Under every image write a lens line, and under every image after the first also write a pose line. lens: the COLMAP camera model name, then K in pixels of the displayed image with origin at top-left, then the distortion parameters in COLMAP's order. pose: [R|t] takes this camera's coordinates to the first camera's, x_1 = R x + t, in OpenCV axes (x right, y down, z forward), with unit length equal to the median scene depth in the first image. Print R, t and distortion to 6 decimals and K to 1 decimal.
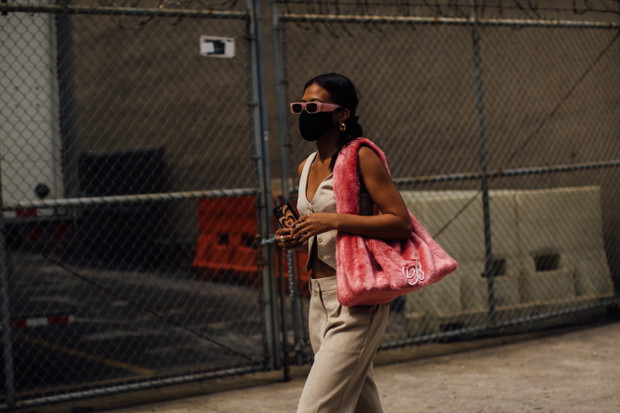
lens RADIAL K [[1120.4, 0, 351.6], [0, 1120.4, 251.1], [0, 0, 1]] dist [-0.181200, -0.122355]
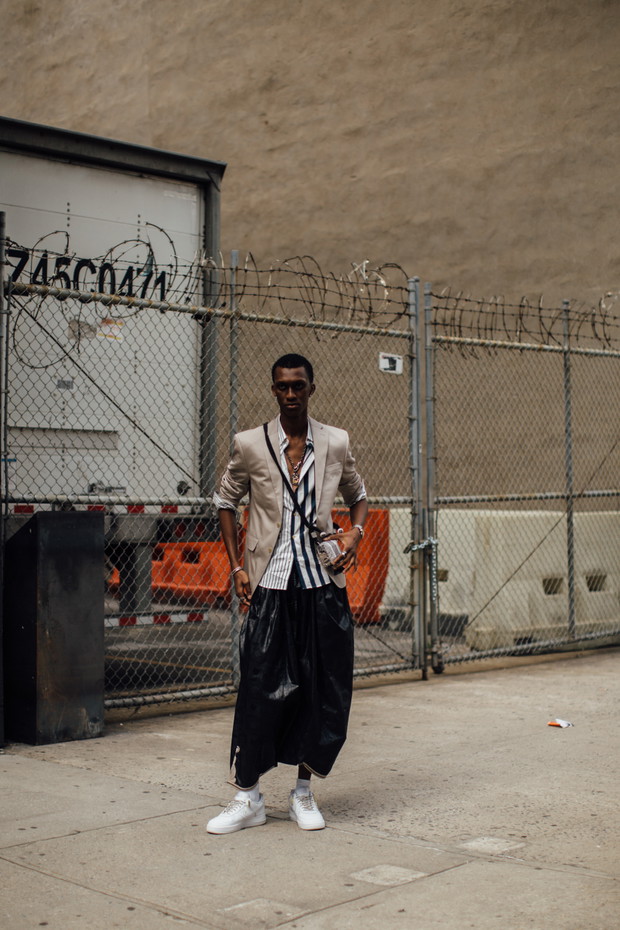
lens RADIAL K [[1328.6, 0, 310.0], [0, 1328.6, 465.0], [0, 0, 1]] dist [-0.107194, 0.019662]
pose [[0.989762, 0.051821, 0.132989, -0.334496], [-0.039548, 0.994850, -0.093325, 0.034095], [-0.137140, 0.087110, 0.986714, -0.229479]]
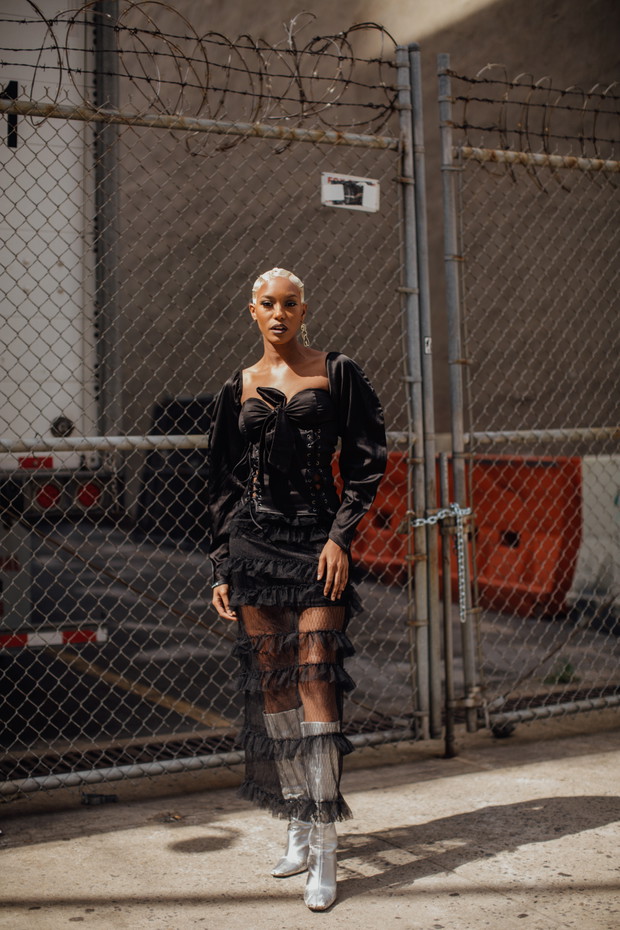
lens RADIAL K [[1328.6, 0, 310.0], [0, 1328.6, 465.0], [0, 0, 1]] dist [-0.107194, 0.019662]
pose [[0.988376, 0.026285, -0.149738, -0.029499], [-0.034019, 0.998203, -0.049330, -0.002010], [0.148173, 0.053851, 0.987494, 0.278501]]
